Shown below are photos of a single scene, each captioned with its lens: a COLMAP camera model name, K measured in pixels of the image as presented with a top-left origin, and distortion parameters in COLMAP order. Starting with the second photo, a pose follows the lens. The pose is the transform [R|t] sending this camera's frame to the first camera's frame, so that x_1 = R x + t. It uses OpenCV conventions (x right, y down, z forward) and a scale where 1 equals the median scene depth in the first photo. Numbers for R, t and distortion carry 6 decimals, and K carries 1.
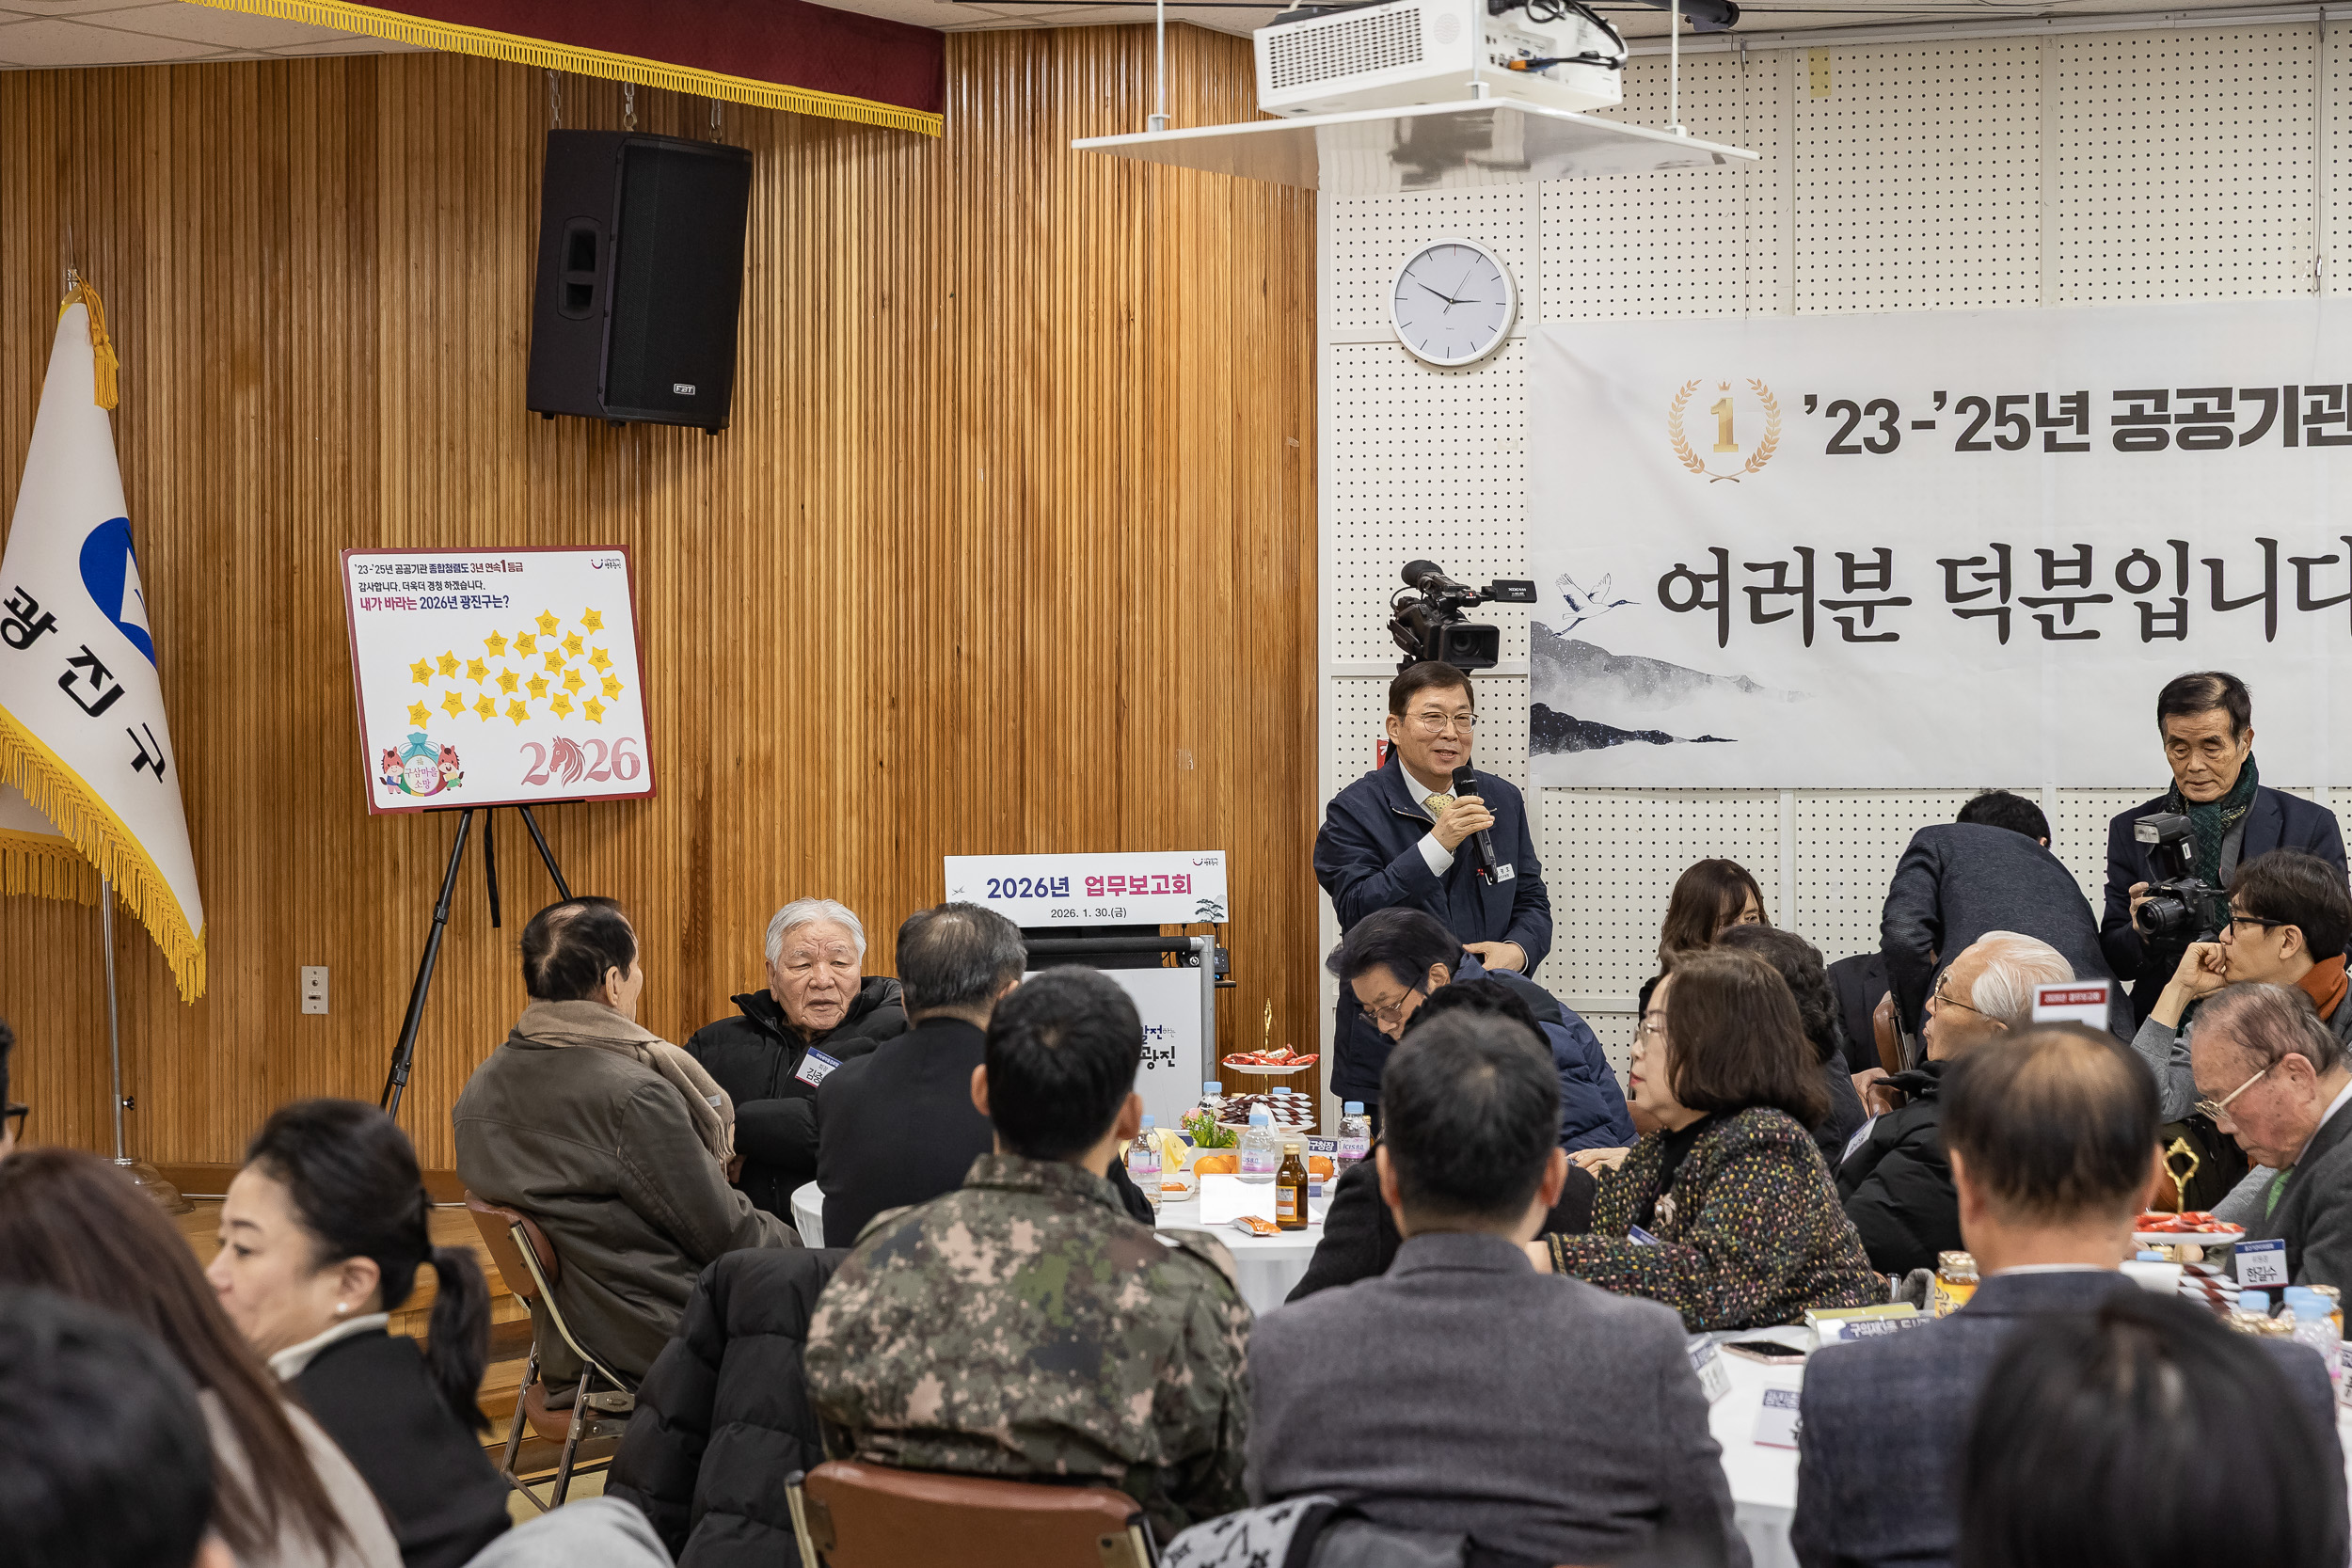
lens RADIAL K [[4424.8, 0, 1165.2], [0, 4424.8, 801.7], [0, 0, 1]] dist [0.085001, 0.000000]
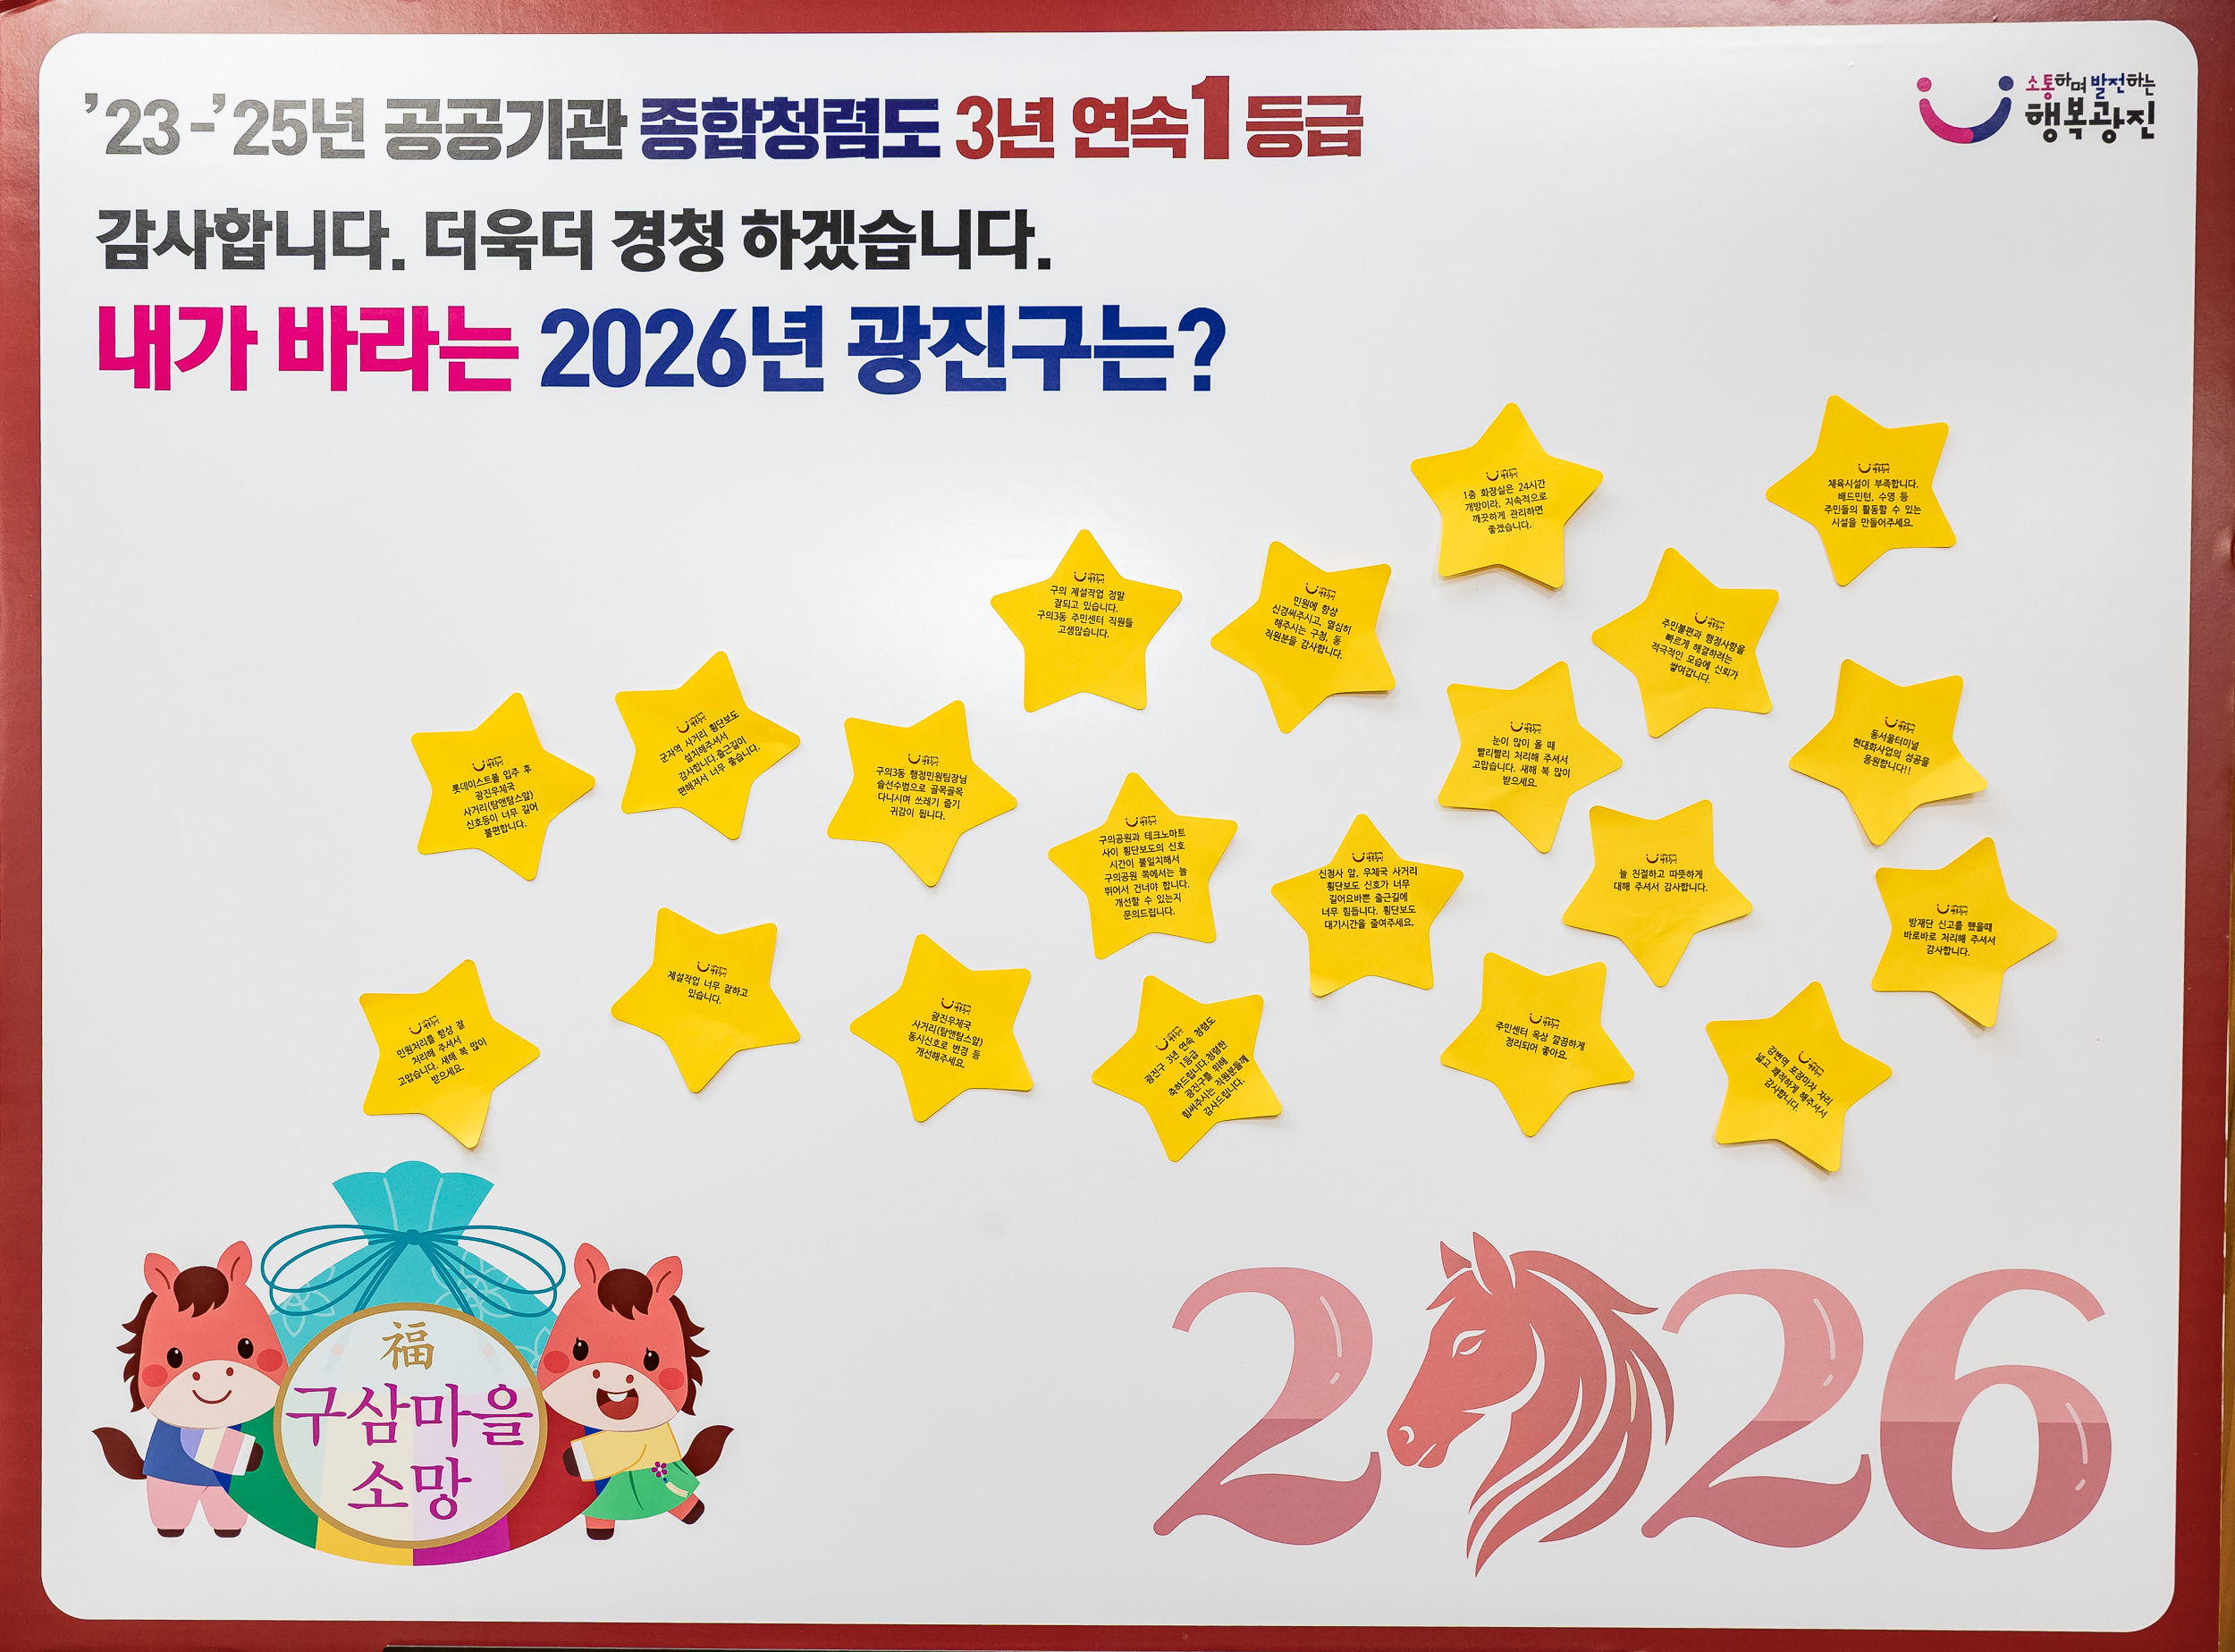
lens RADIAL K [[1146.2, 0, 933.8], [0, 1146.2, 897.3], [0, 0, 1]] dist [-0.004981, -0.000320]
pose [[0.711357, 0.125476, -0.691540, -0.124542], [-0.054091, 0.990790, 0.124133, -0.030516], [0.700746, -0.050897, 0.711593, 0.958955]]
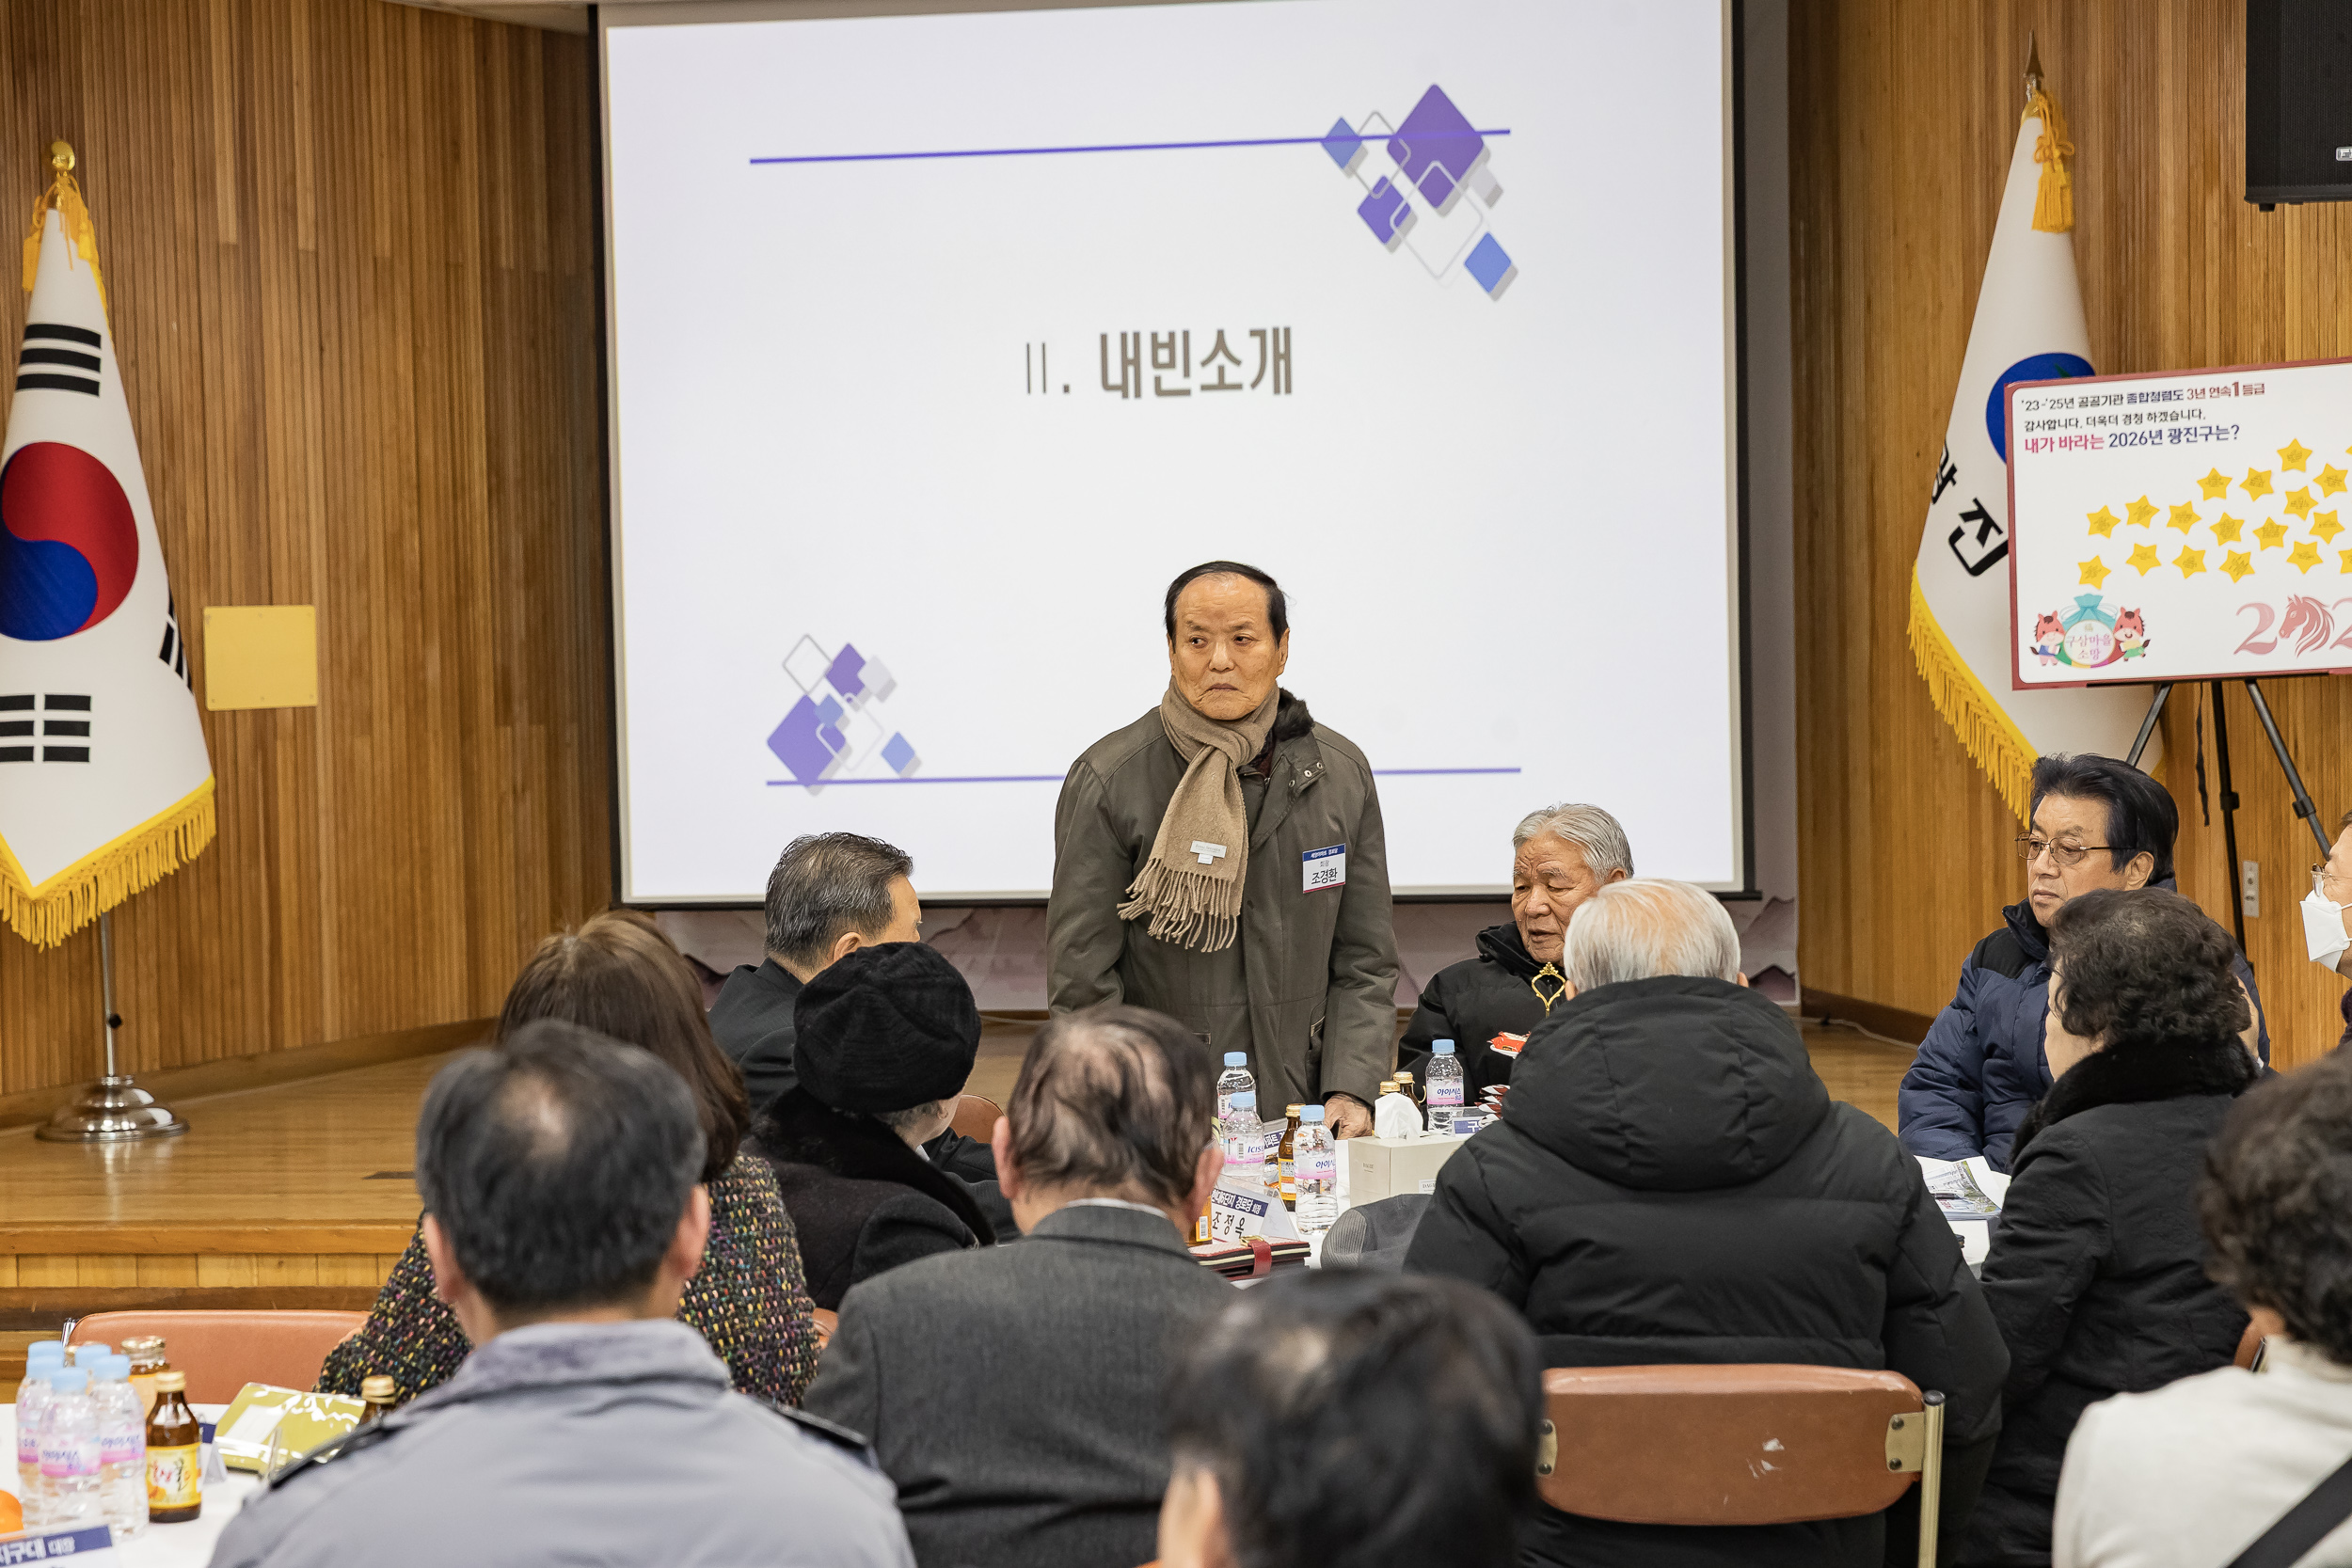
lens RADIAL K [[4424.8, 0, 1175.7], [0, 4424.8, 830.1], [0, 0, 1]] dist [0.085001, 0.000000]
pose [[0.430505, 0.041787, -0.901620, 0.514969], [0.003374, 0.998846, 0.047904, -0.011364], [0.902582, -0.023665, 0.429867, 0.460704]]
